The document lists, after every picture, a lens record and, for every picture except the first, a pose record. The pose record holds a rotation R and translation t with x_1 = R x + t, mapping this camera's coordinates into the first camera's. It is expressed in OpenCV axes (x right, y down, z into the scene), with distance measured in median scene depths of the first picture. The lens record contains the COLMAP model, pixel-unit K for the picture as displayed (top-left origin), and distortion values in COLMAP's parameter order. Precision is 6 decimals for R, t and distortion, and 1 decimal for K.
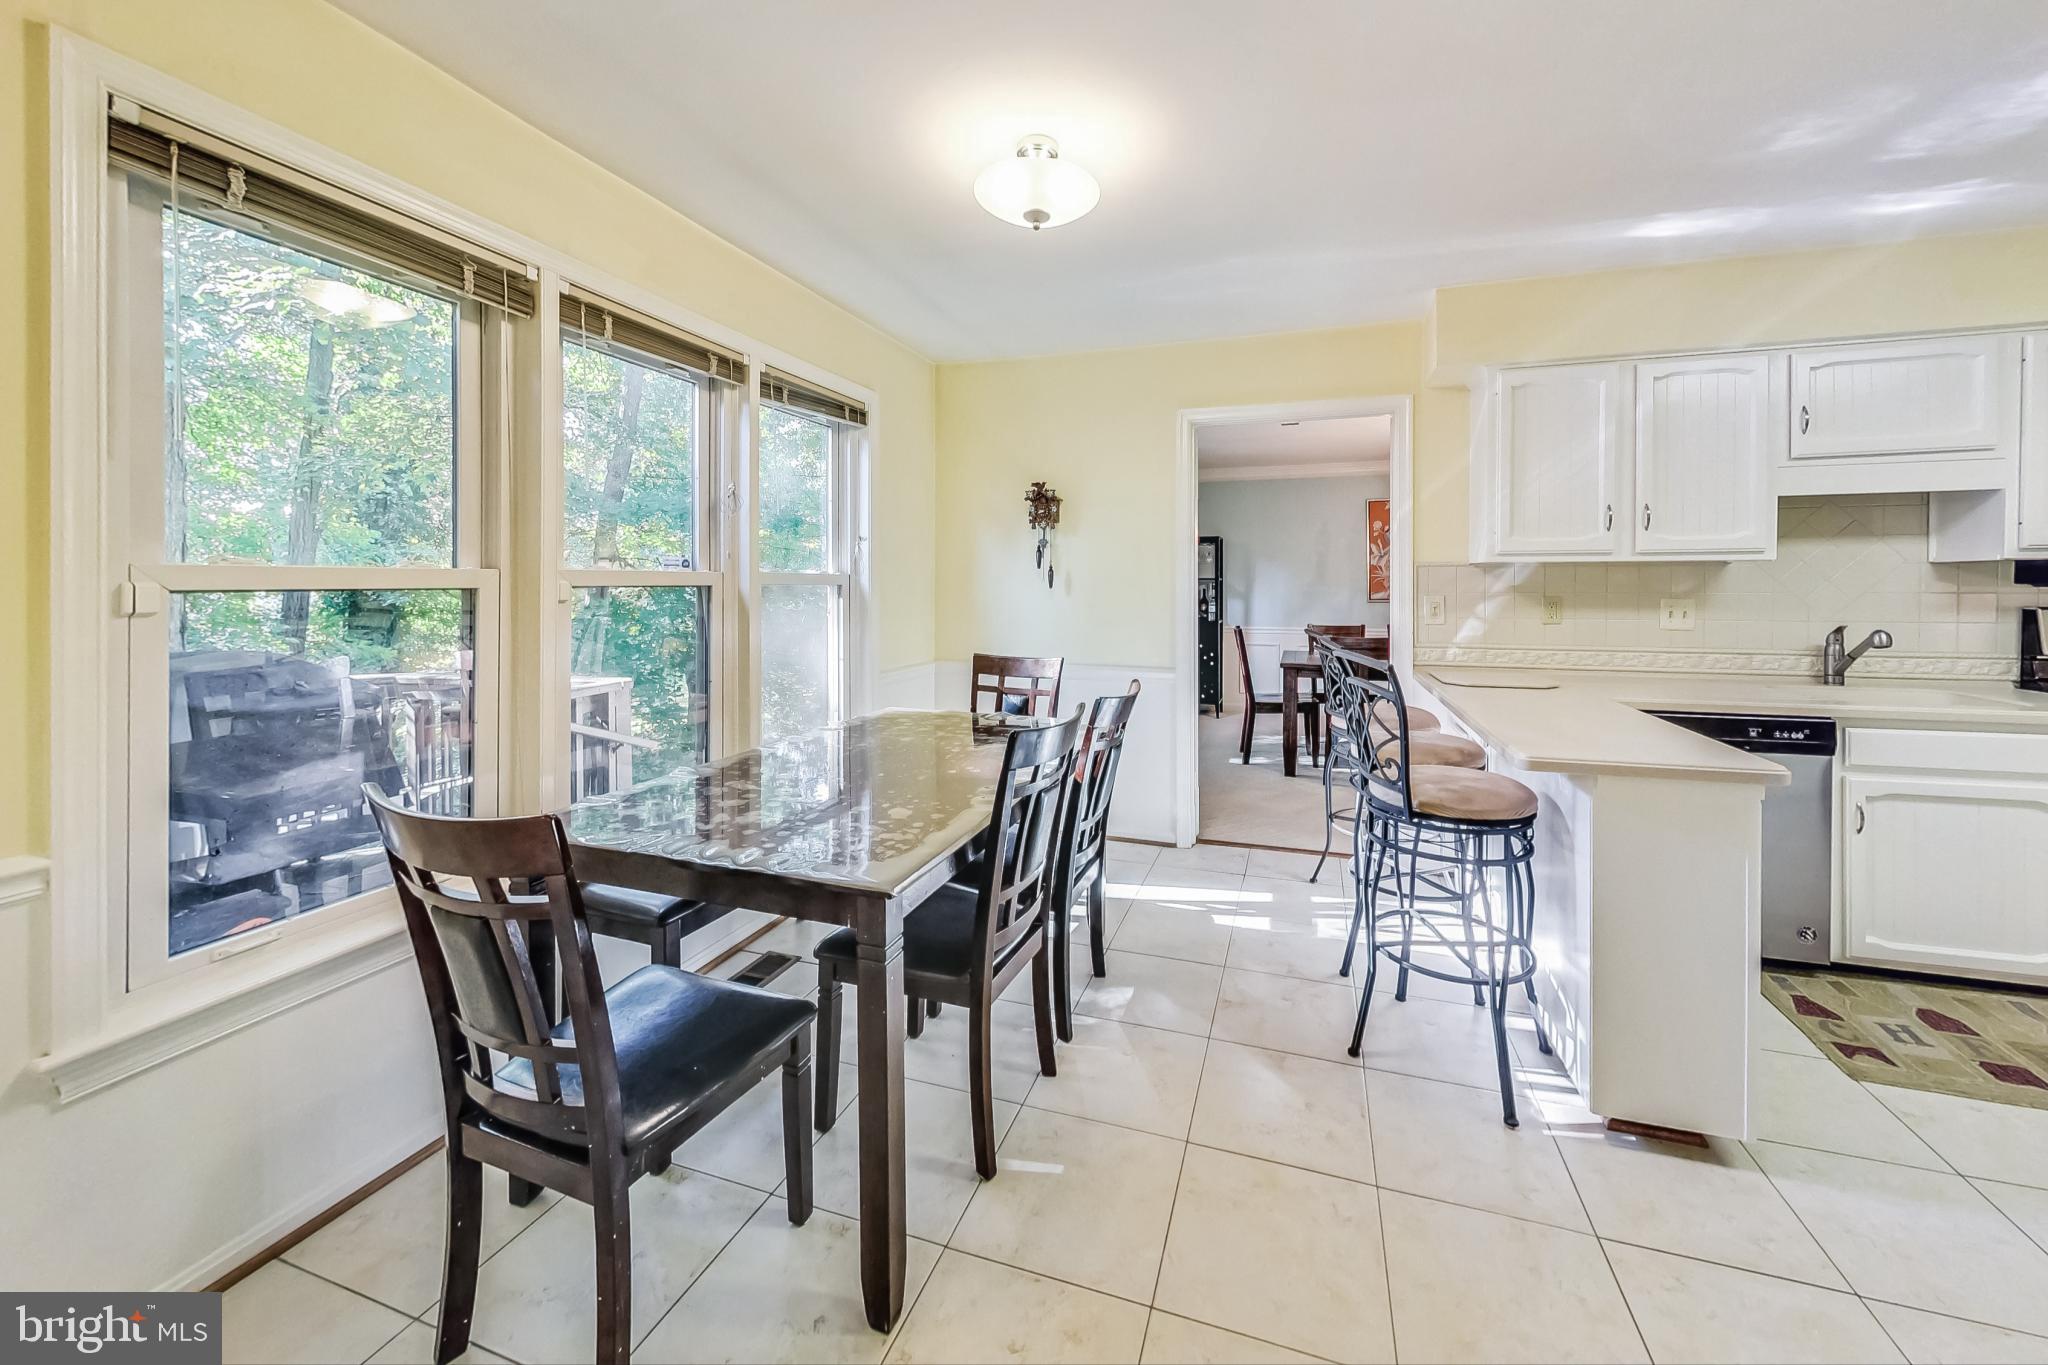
lens RADIAL K [[745.2, 0, 1061.6], [0, 745.2, 586.9], [0, 0, 1]] dist [-0.006730, 0.000541]
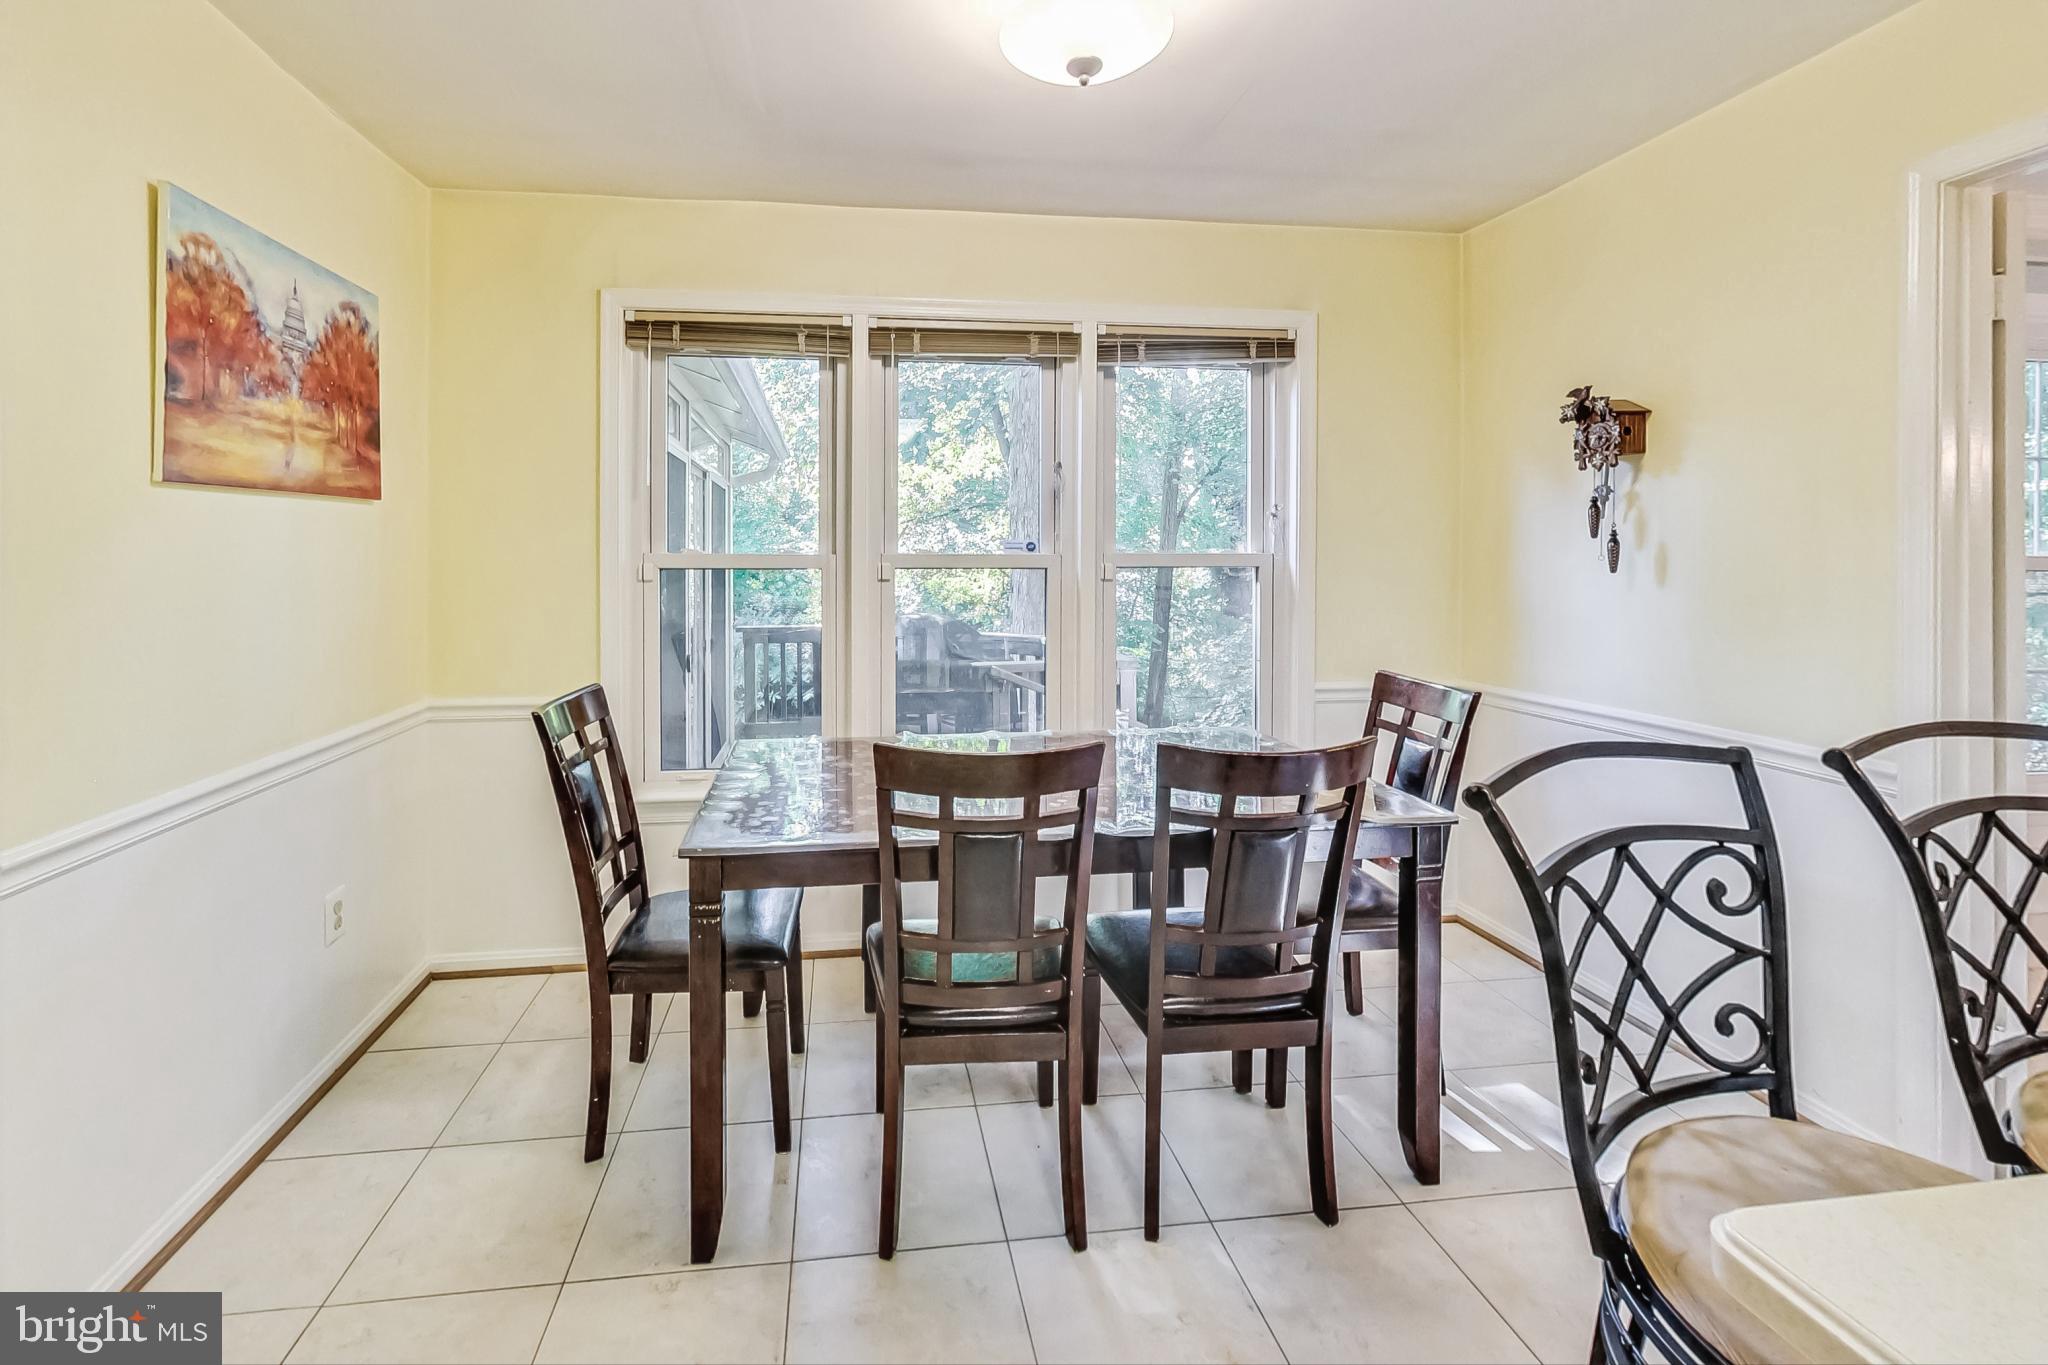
lens RADIAL K [[864.3, 0, 934.3], [0, 864.3, 556.0], [0, 0, 1]] dist [-0.010684, -0.000153]
pose [[0.403949, -0.004223, -0.914772, 0.517239], [-0.003531, 0.999975, -0.006176, -0.007709], [0.914775, 0.005725, 0.403924, 0.396633]]
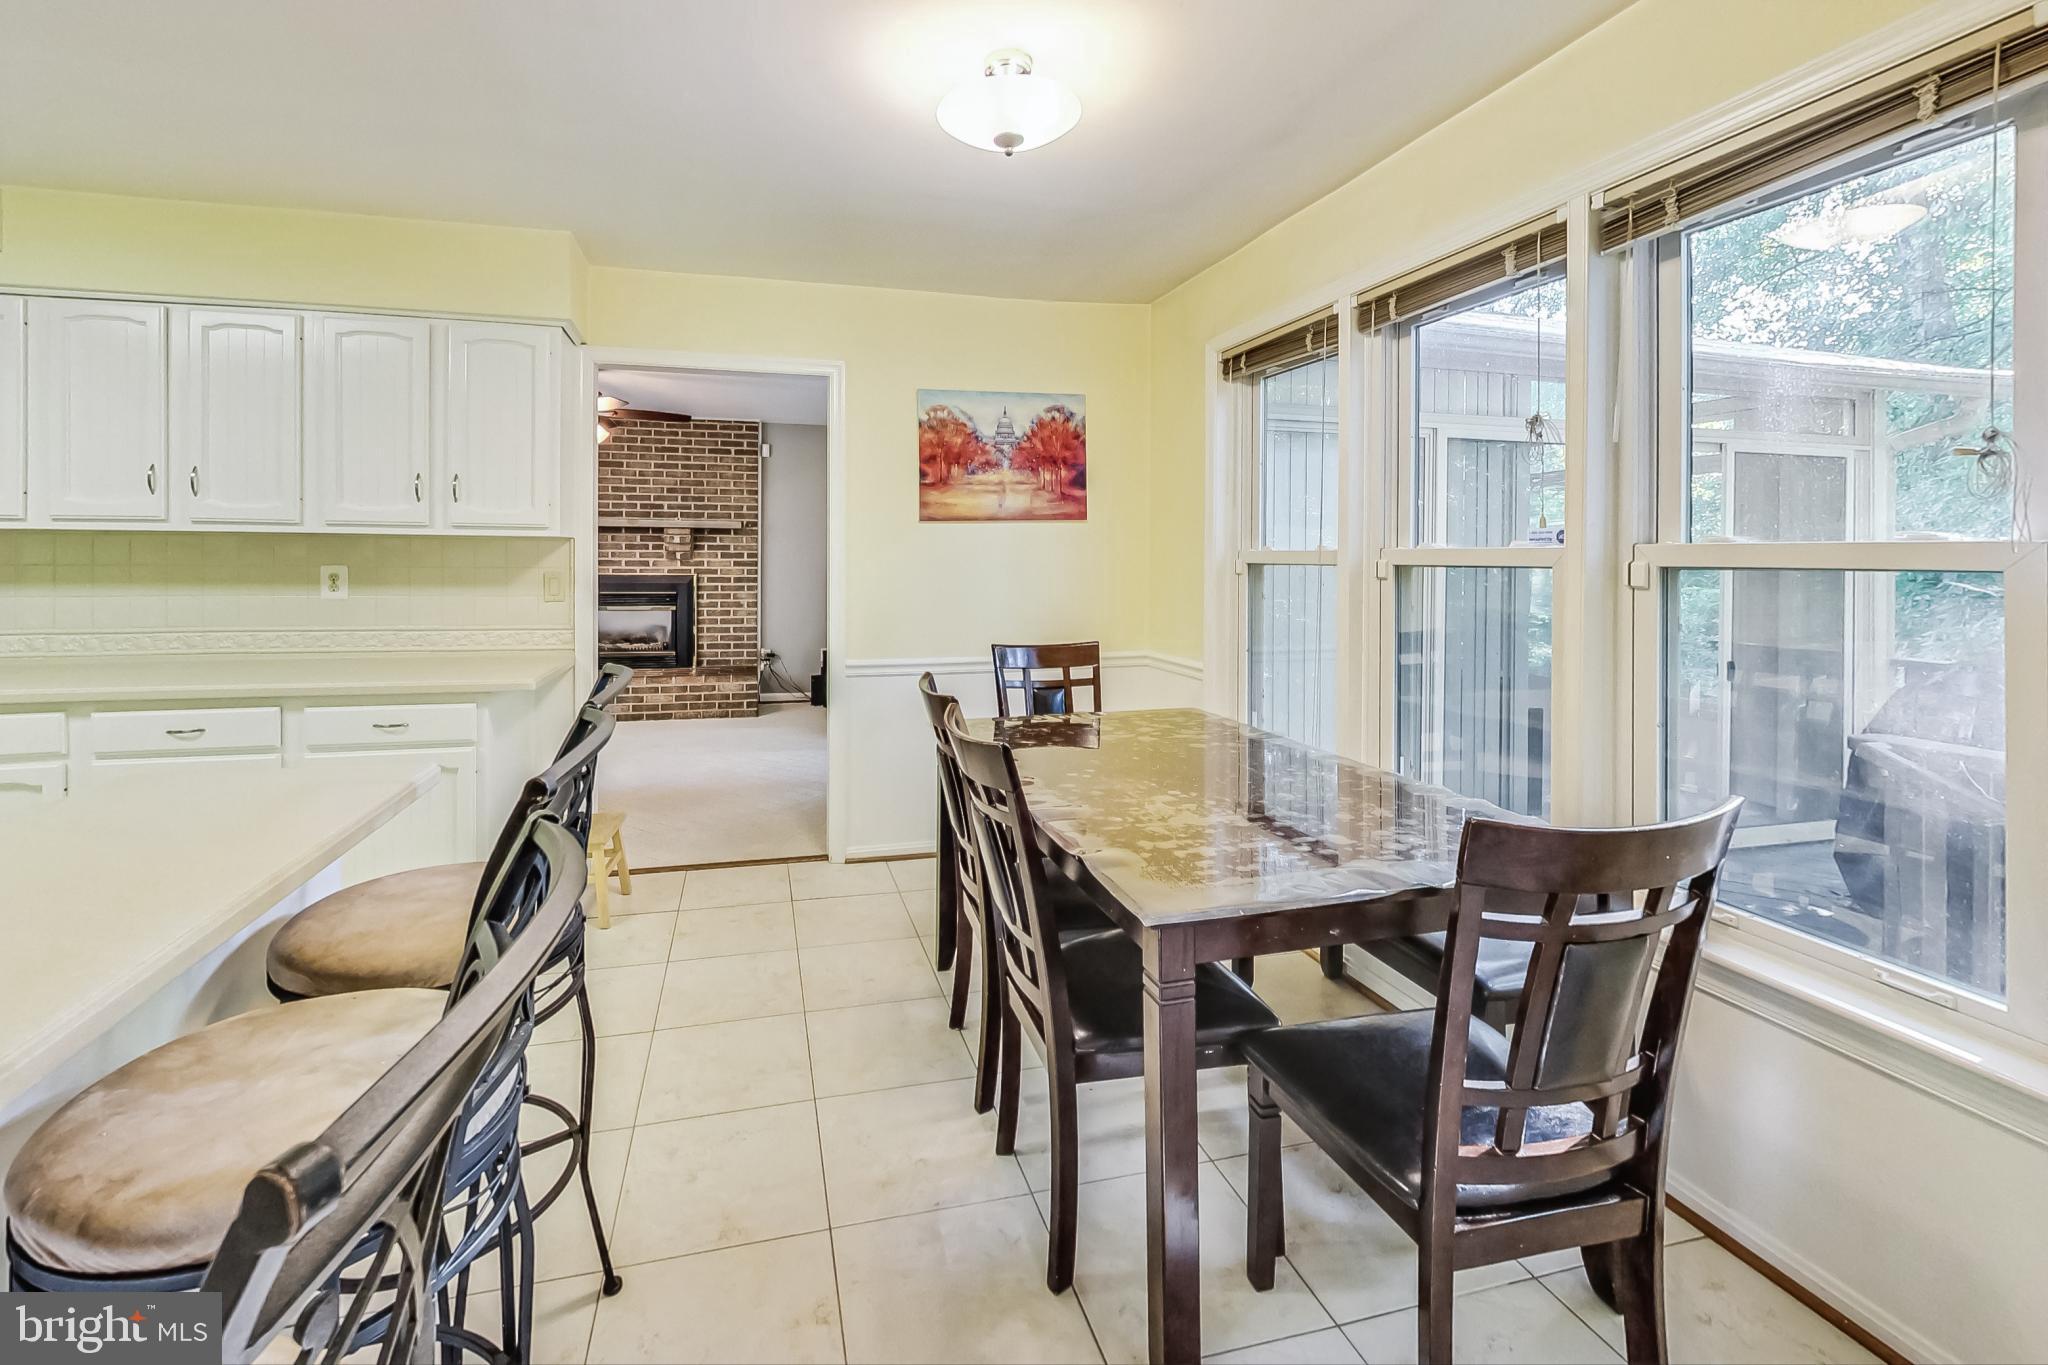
lens RADIAL K [[874.6, 0, 944.8], [0, 874.6, 557.7], [0, 0, 1]] dist [0.000469, -0.000236]
pose [[-0.854841, -0.004721, -0.518869, 0.434321], [-0.007031, 0.999972, 0.002484, -0.006795], [0.518843, 0.005771, -0.854850, 1.396008]]
